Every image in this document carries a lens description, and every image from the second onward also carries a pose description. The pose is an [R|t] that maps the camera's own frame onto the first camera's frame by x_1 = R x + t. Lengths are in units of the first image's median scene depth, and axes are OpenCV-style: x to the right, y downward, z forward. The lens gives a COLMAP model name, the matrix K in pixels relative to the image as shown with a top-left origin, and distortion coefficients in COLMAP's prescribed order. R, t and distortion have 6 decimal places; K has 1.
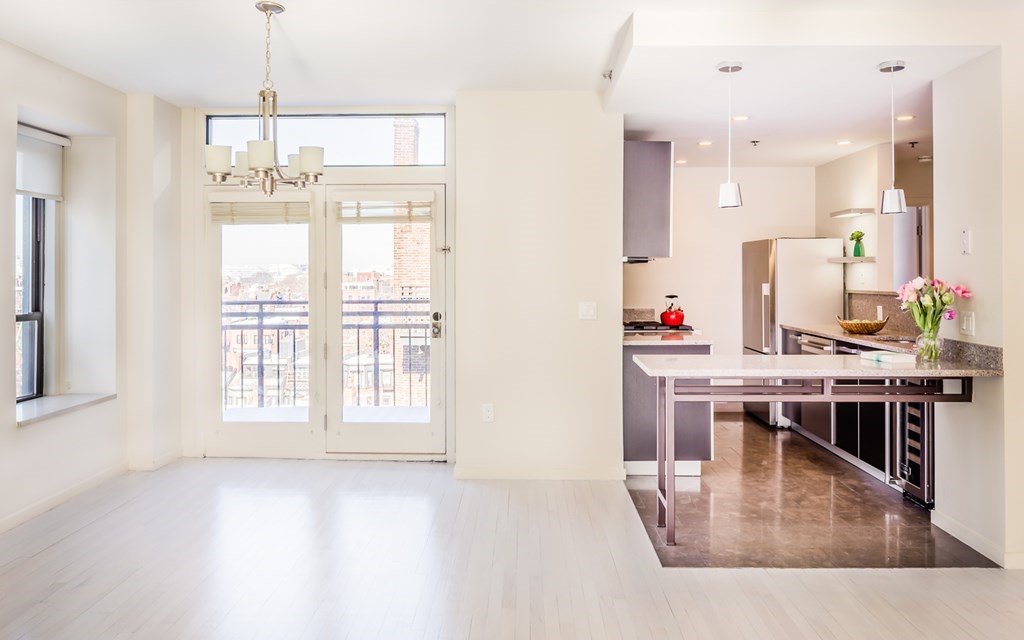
lens RADIAL K [[745.4, 0, 532.2], [0, 745.4, 272.0], [0, 0, 1]] dist [0.001816, -0.004436]
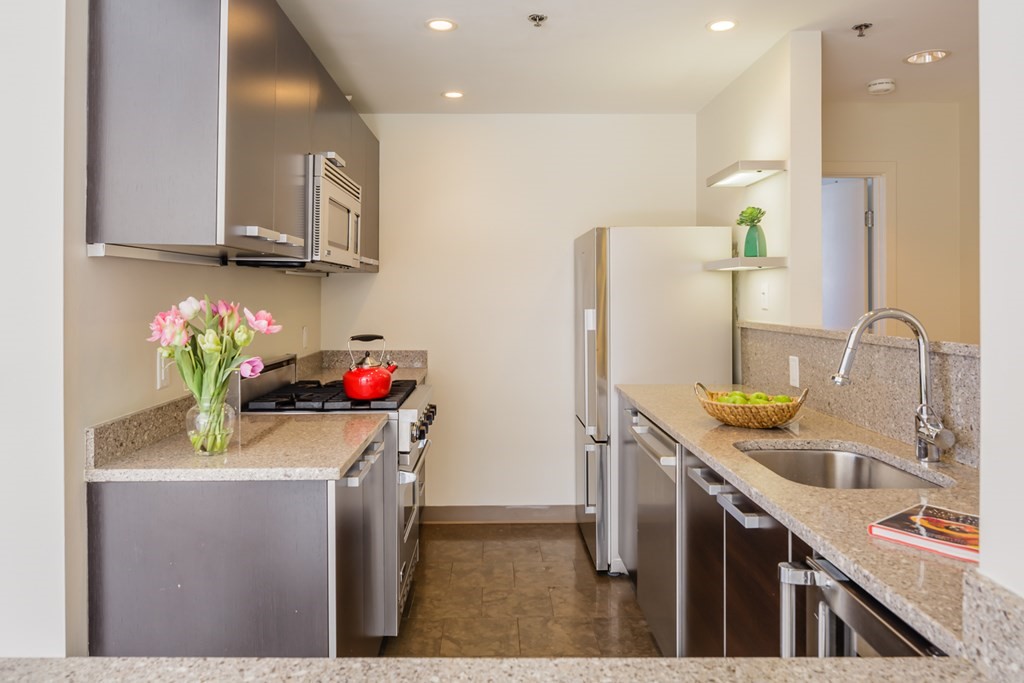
lens RADIAL K [[707.4, 0, 505.8], [0, 707.4, 286.3], [0, 0, 1]] dist [-0.005696, -0.001117]
pose [[0.999887, 0.001172, 0.014997, 0.300698], [-0.001195, 0.999998, 0.001528, -0.001593], [-0.014995, -0.001546, 0.999886, 0.599984]]
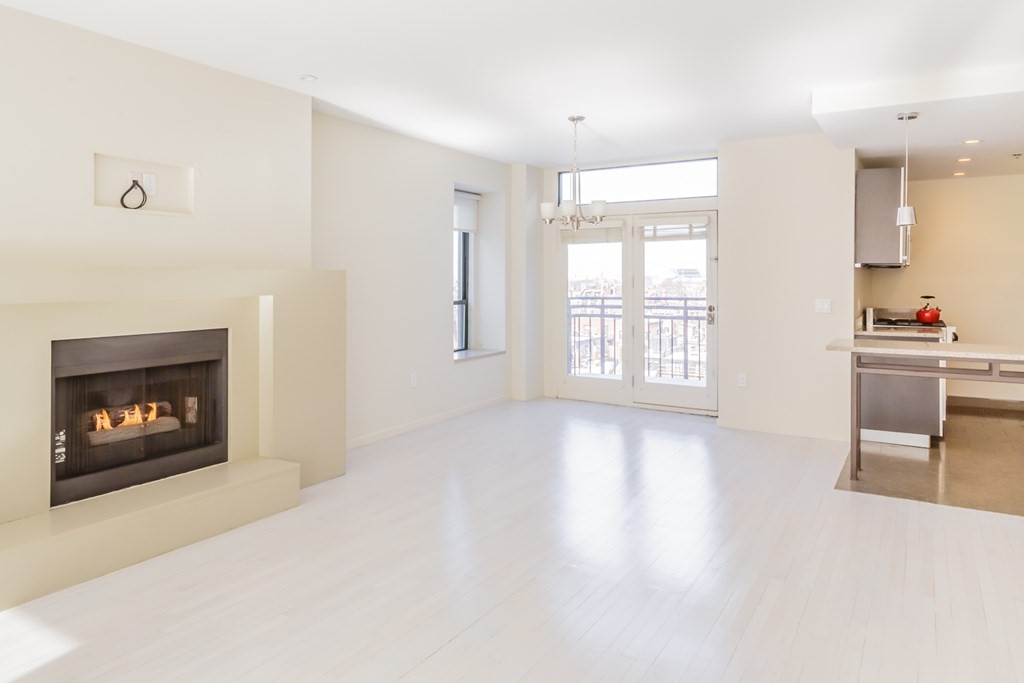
lens RADIAL K [[707.4, 0, 505.8], [0, 707.4, 286.3], [0, 0, 1]] dist [-0.005696, -0.001117]
pose [[0.855817, 0.006343, -0.517239, 0.215050], [0.001439, 0.999892, 0.014642, -0.000454], [0.517276, -0.013275, 0.855716, -0.284786]]
